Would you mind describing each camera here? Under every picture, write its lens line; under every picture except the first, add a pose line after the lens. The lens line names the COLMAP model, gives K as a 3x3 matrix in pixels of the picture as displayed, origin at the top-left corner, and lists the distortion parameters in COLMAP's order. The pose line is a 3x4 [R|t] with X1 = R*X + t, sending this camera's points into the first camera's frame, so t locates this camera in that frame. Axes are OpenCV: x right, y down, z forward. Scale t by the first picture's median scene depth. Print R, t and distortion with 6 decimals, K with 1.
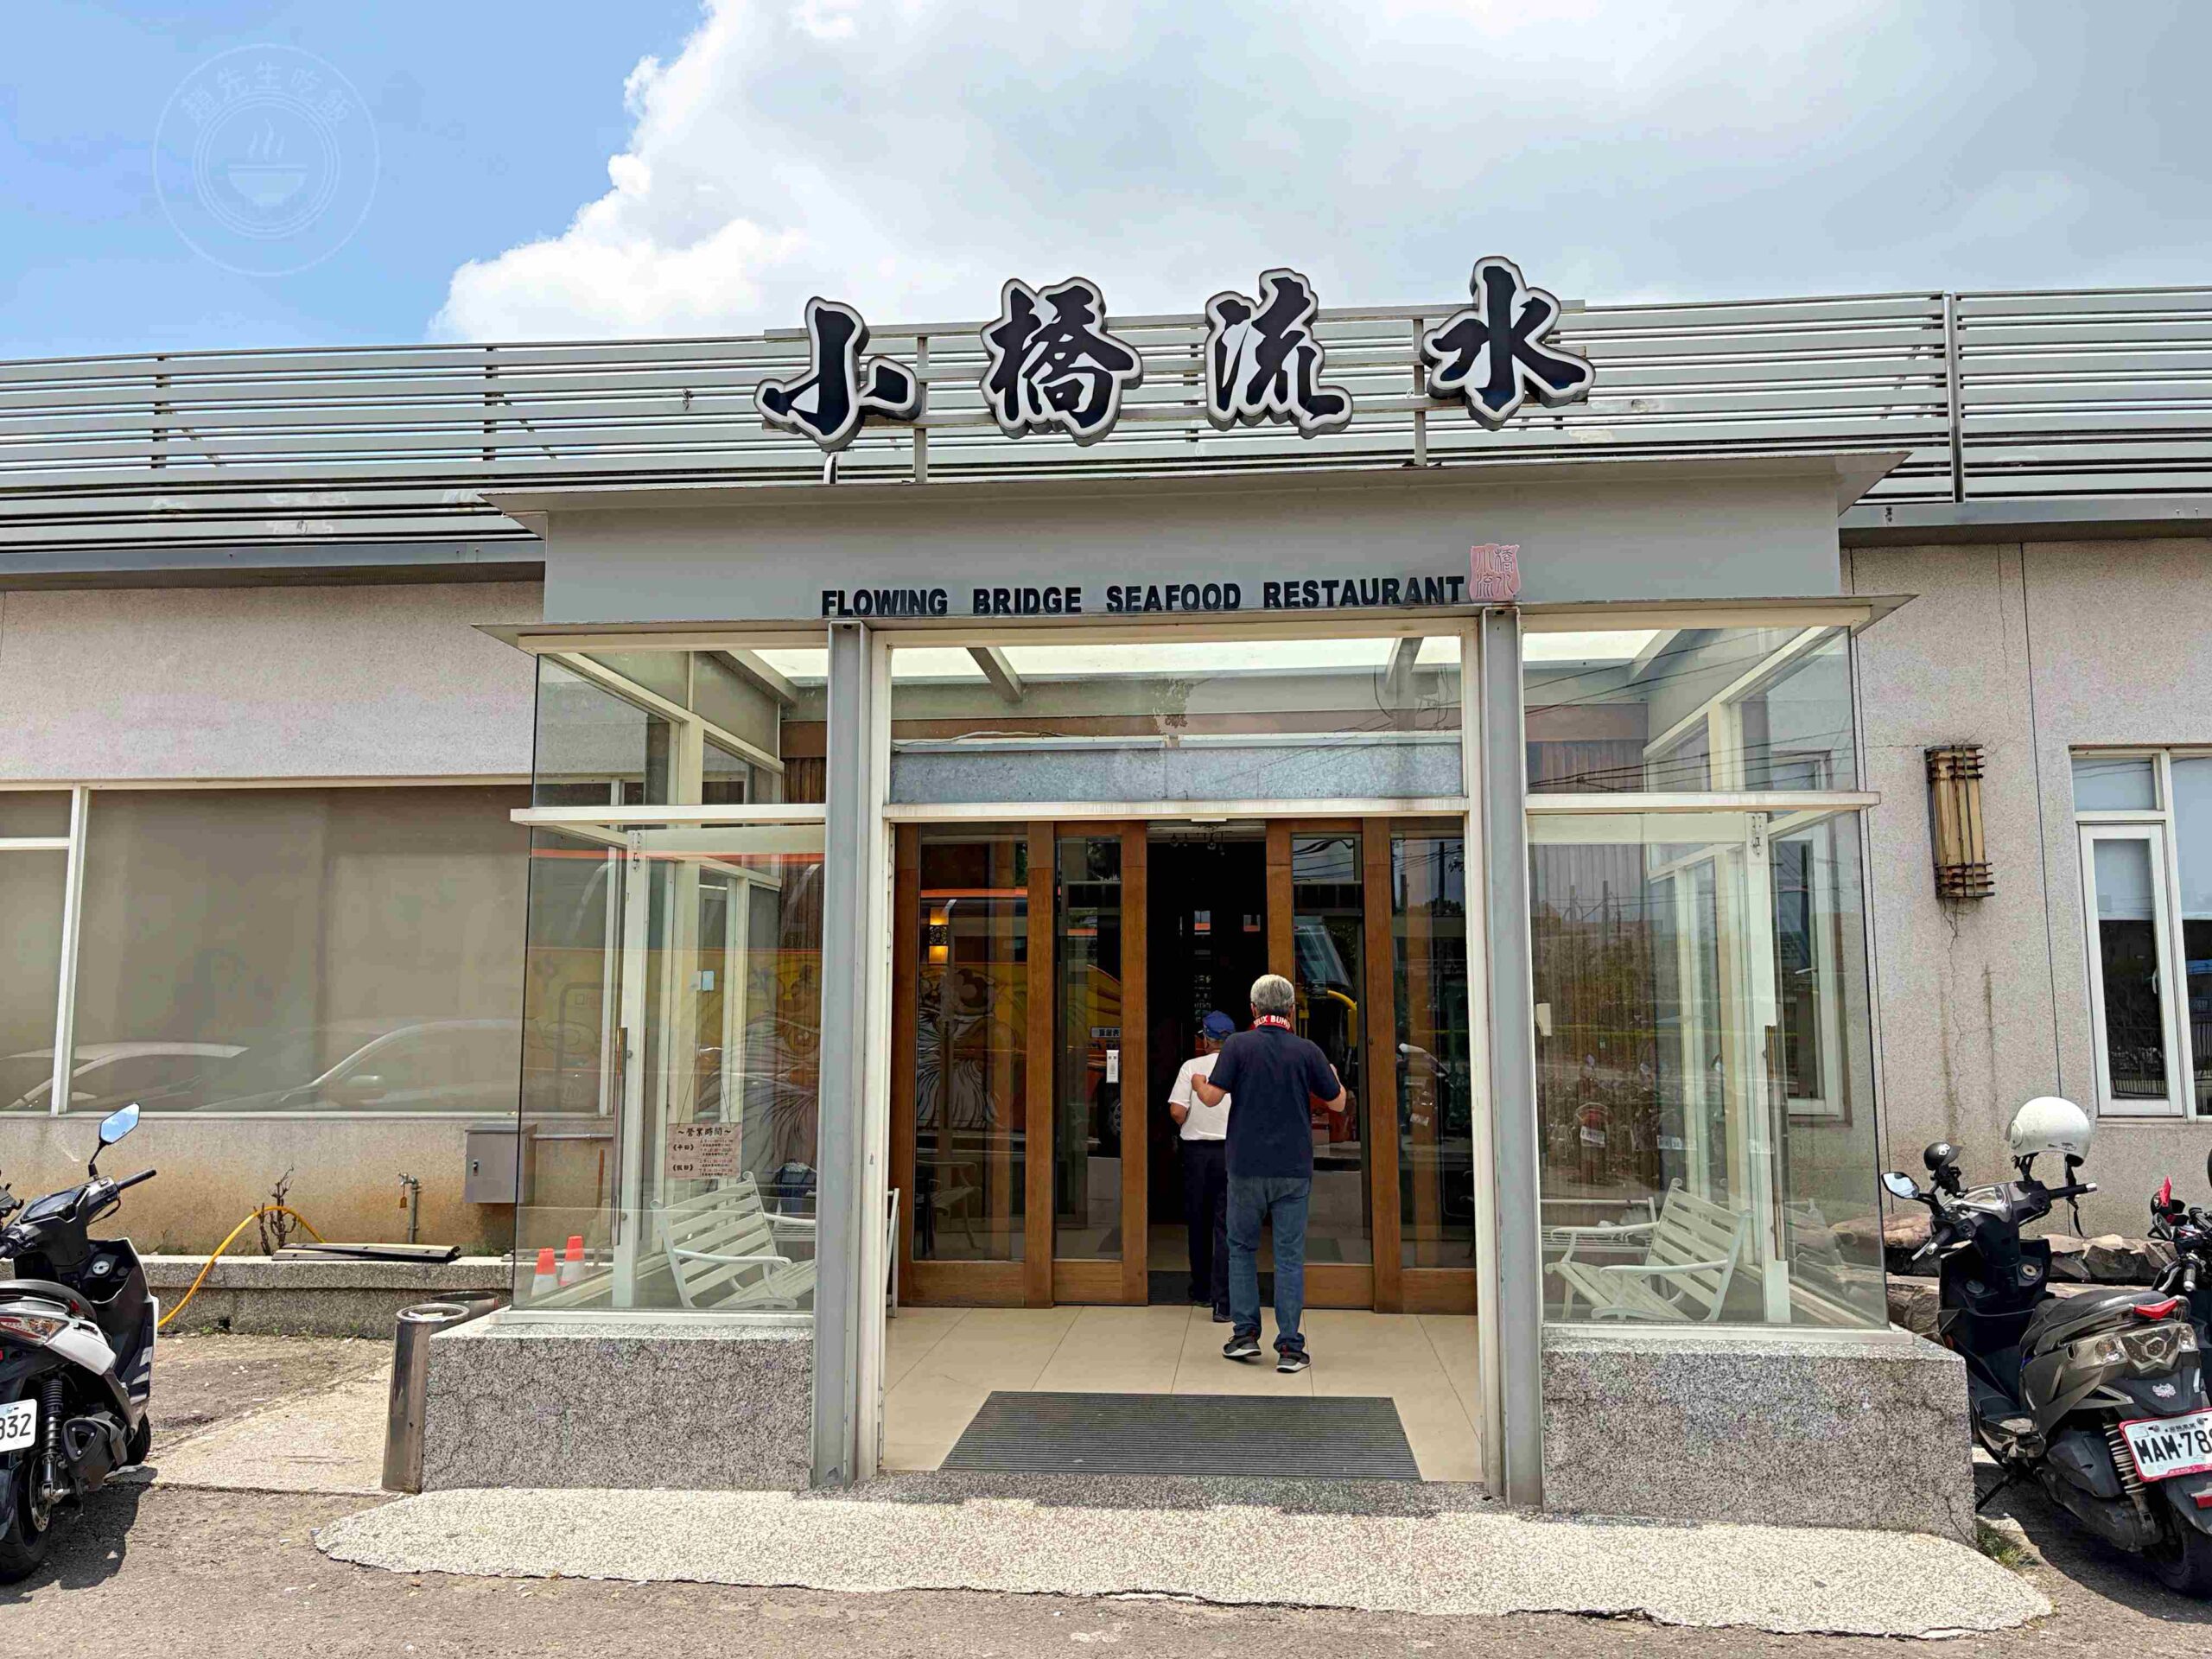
lens RADIAL K [[1730.4, 0, 1106.0], [0, 1730.4, 829.5], [0, 0, 1]] dist [0.006553, -0.001728]
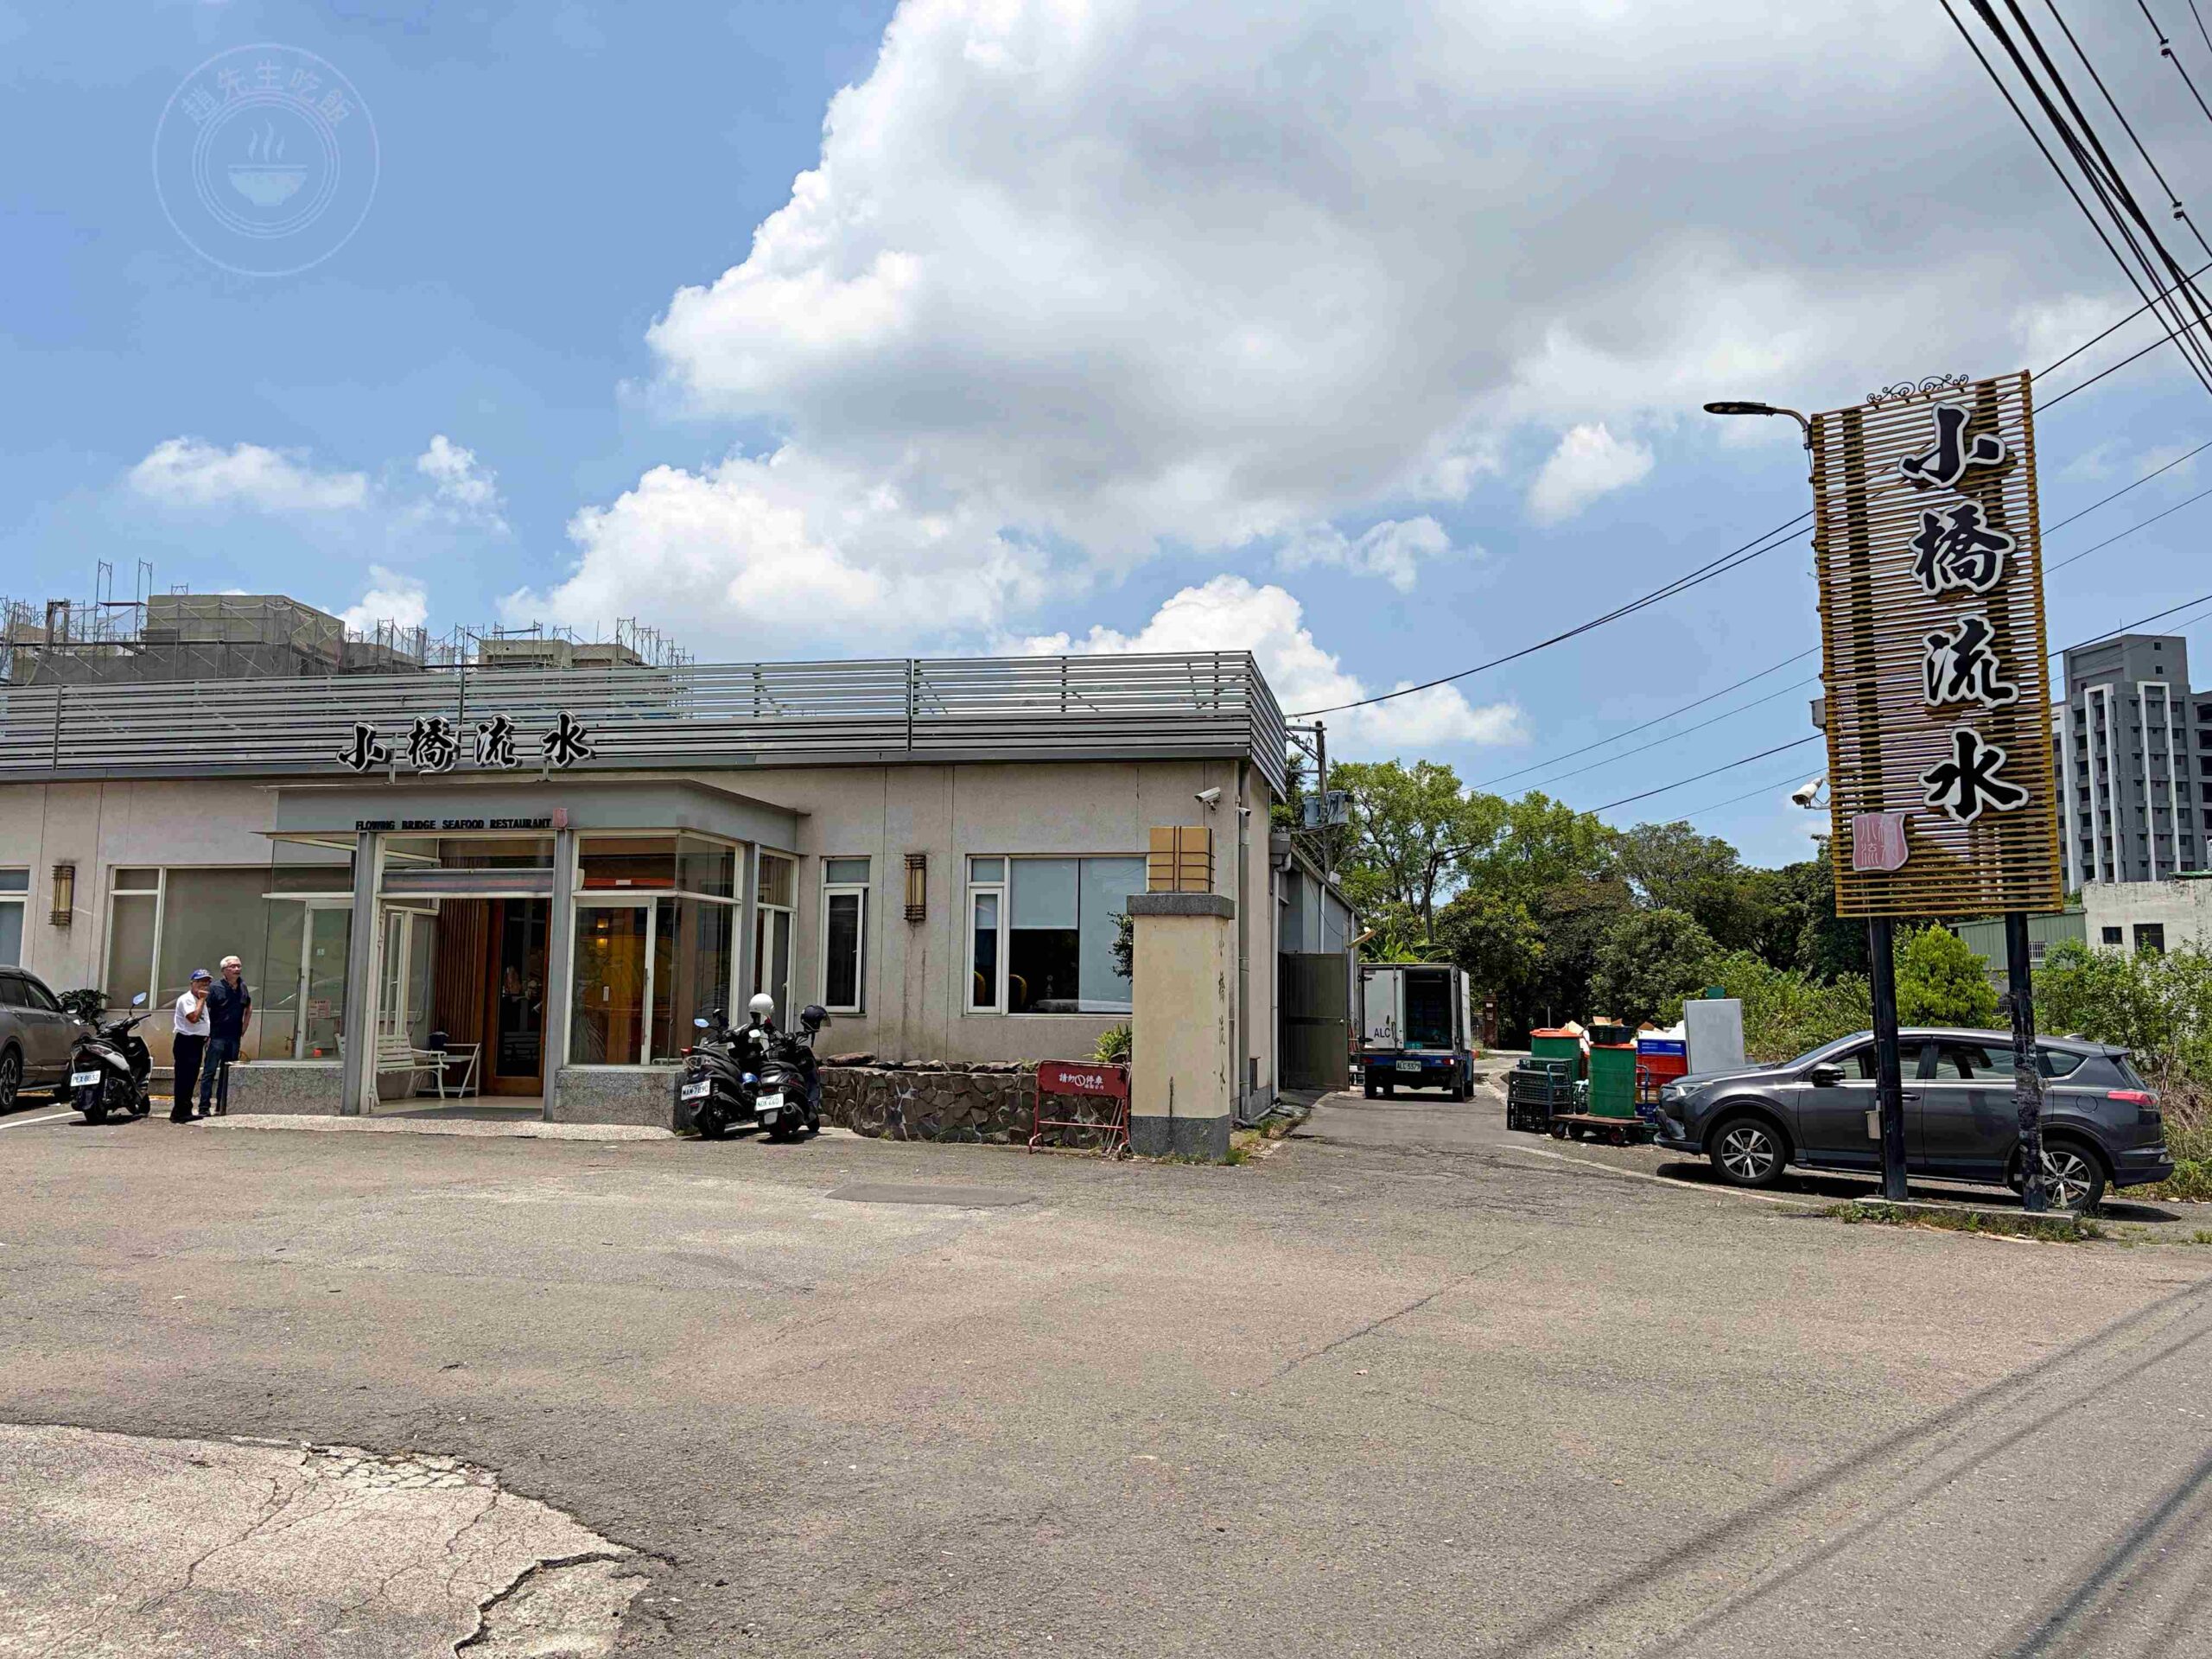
lens RADIAL K [[1650.1, 0, 1106.0], [0, 1650.1, 829.5], [0, 0, 1]] dist [-0.003966, -0.005613]
pose [[0.996054, -0.002263, -0.088716, 1.278716], [0.002520, 0.999993, 0.002777, -0.118618], [0.088709, -0.002989, 0.996053, -1.596856]]
